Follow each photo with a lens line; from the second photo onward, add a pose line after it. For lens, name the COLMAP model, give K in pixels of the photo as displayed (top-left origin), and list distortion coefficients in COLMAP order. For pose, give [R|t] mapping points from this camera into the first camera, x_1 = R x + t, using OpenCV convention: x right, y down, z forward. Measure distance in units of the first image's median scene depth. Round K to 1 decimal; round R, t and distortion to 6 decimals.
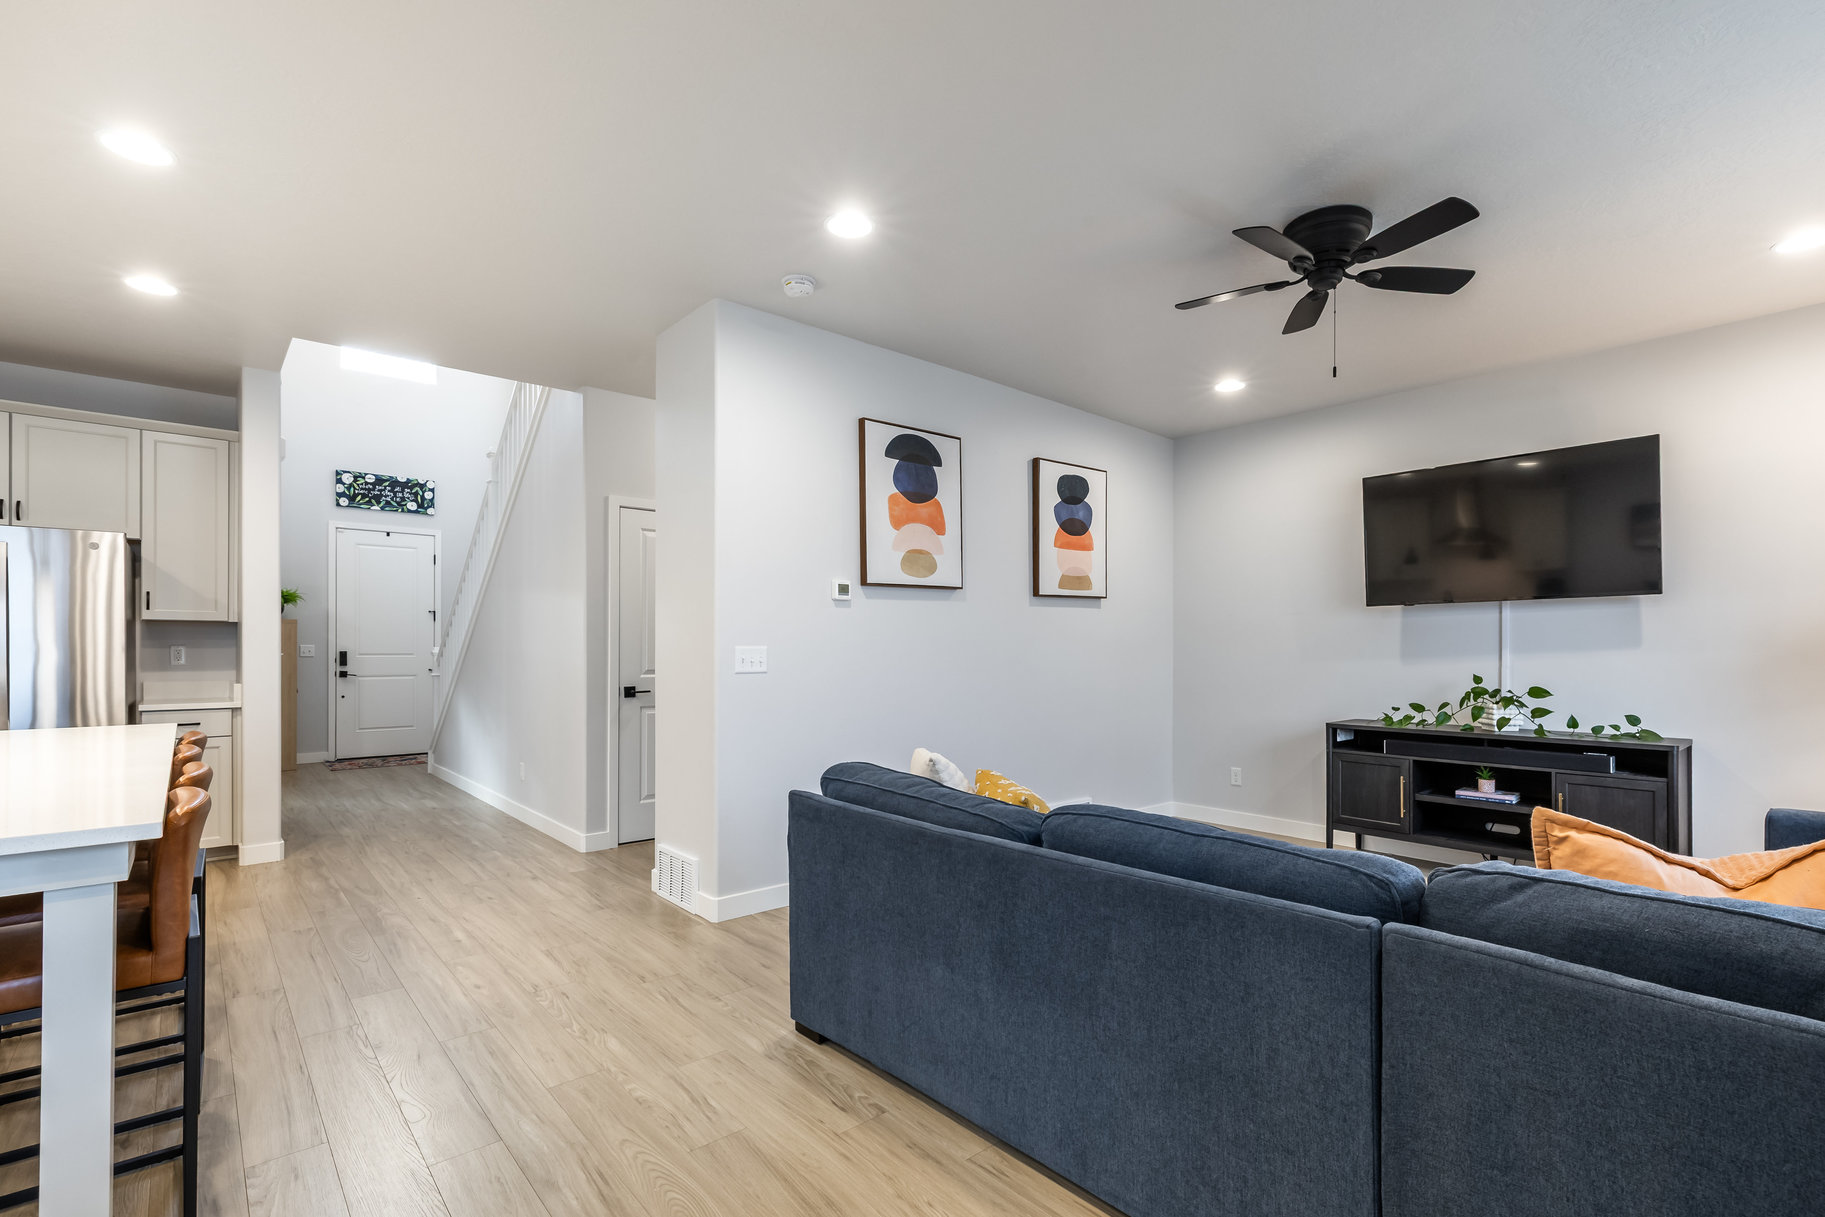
lens RADIAL K [[810.7, 0, 941.7], [0, 810.7, 651.8], [0, 0, 1]] dist [0.000953, 0.000401]
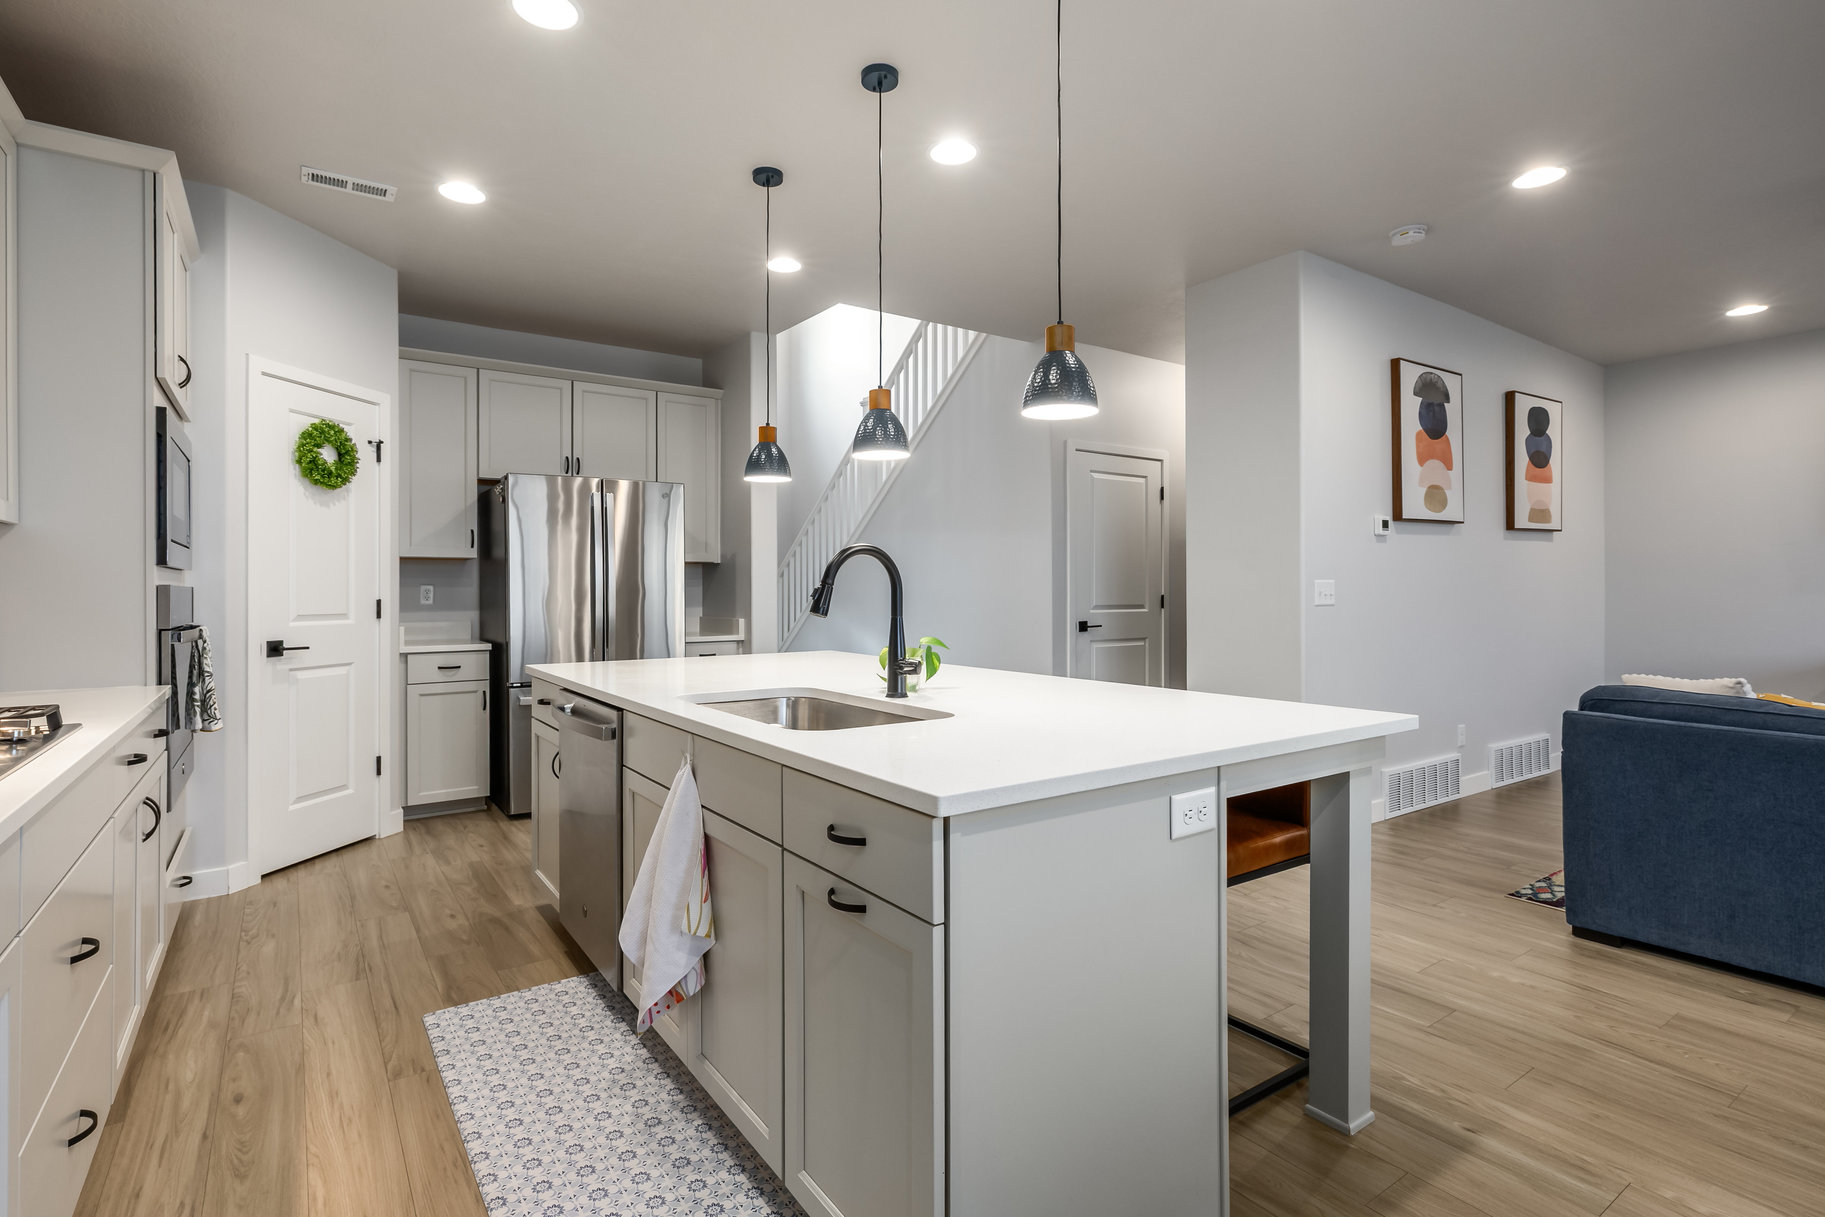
lens RADIAL K [[846.7, 0, 916.3], [0, 846.7, 587.6], [0, 0, 1]] dist [-0.003901, 0.000045]
pose [[0.992744, -0.005086, -0.120143, -0.332465], [0.004253, 0.999965, -0.007194, 0.004473], [0.120176, 0.006631, 0.992730, -0.078372]]
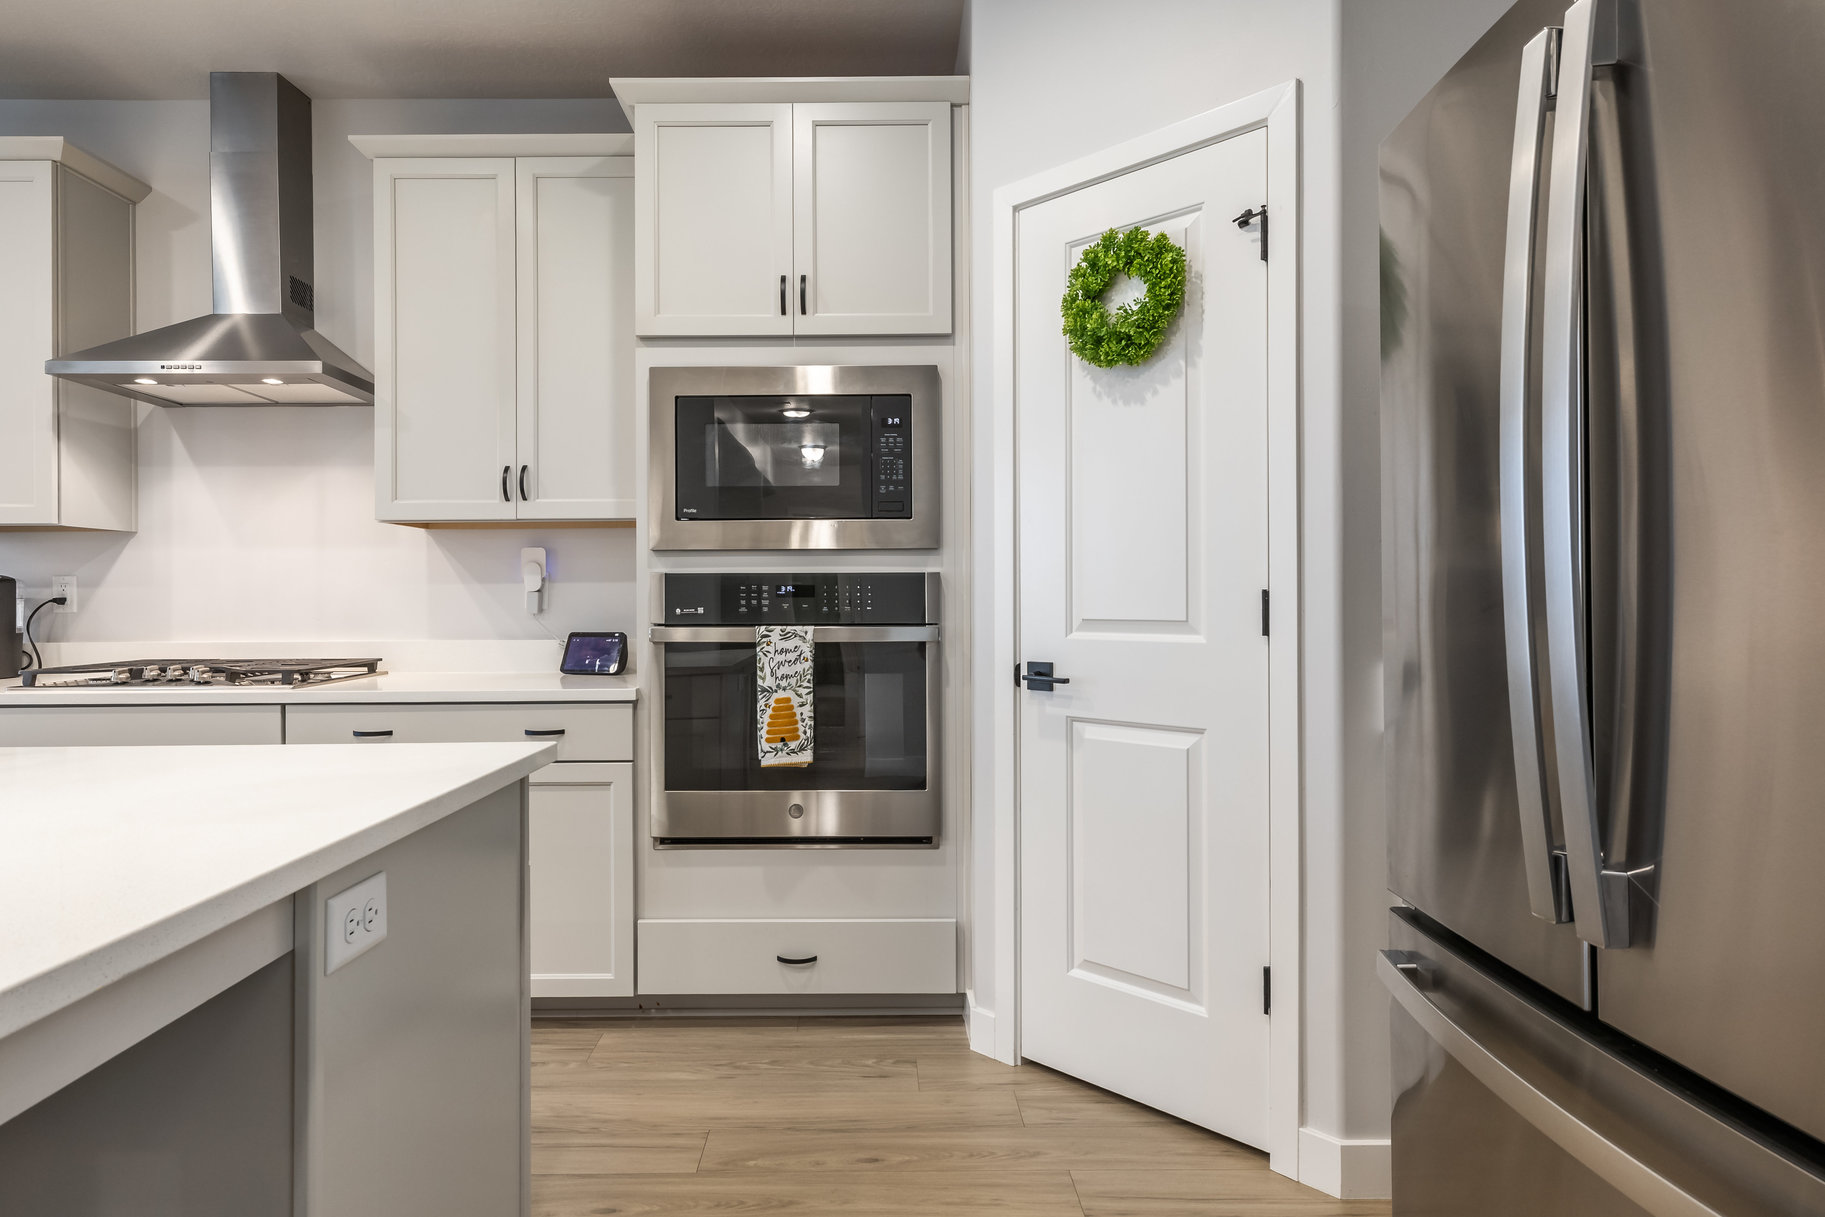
lens RADIAL K [[985.2, 0, 882.0], [0, 985.2, 595.7], [0, 0, 1]] dist [0.004056, 0.000380]
pose [[-0.676610, 0.000798, -0.736341, -0.494877], [0.001075, 0.999999, 0.000097, 0.008213], [0.736341, -0.000726, -0.676610, 0.592929]]
